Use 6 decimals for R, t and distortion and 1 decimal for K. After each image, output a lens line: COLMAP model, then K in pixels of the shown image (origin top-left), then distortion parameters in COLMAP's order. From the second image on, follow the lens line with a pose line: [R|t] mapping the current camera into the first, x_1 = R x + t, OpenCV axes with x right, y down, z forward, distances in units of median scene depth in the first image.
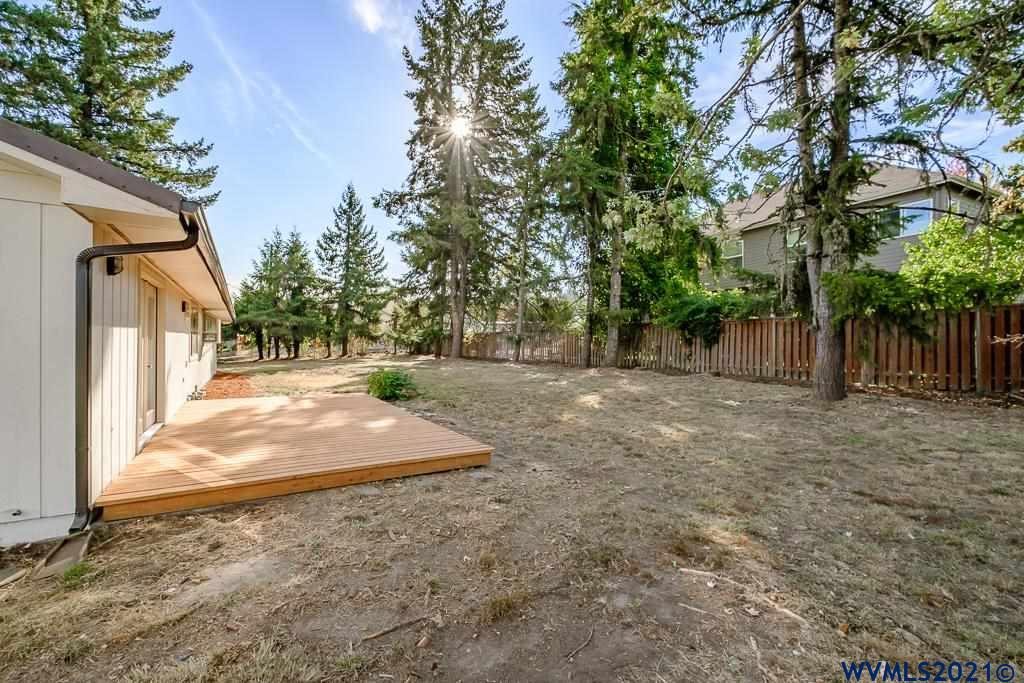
lens RADIAL K [[466.2, 0, 509.7], [0, 466.2, 342.6], [0, 0, 1]] dist [-0.009893, 0.000407]
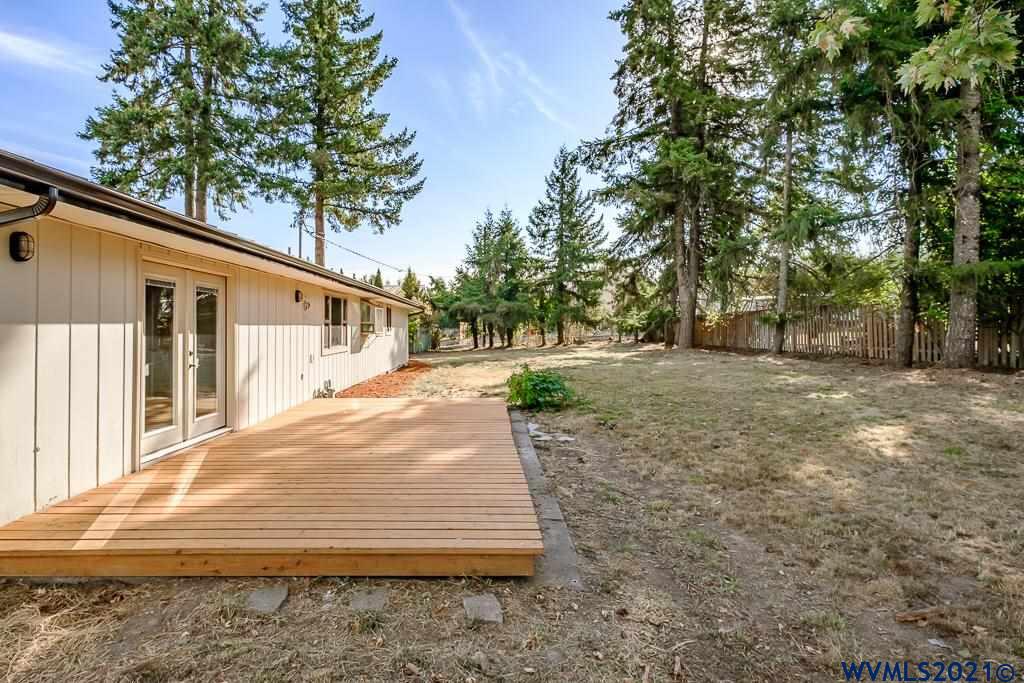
lens RADIAL K [[491.5, 0, 515.6], [0, 491.5, 319.4], [0, 0, 1]] dist [-0.006324, 0.000436]
pose [[0.832537, -0.024668, -0.553420, 0.091793], [0.017598, 0.999682, -0.018086, -0.003232], [0.553690, 0.005318, 0.832706, 0.206954]]
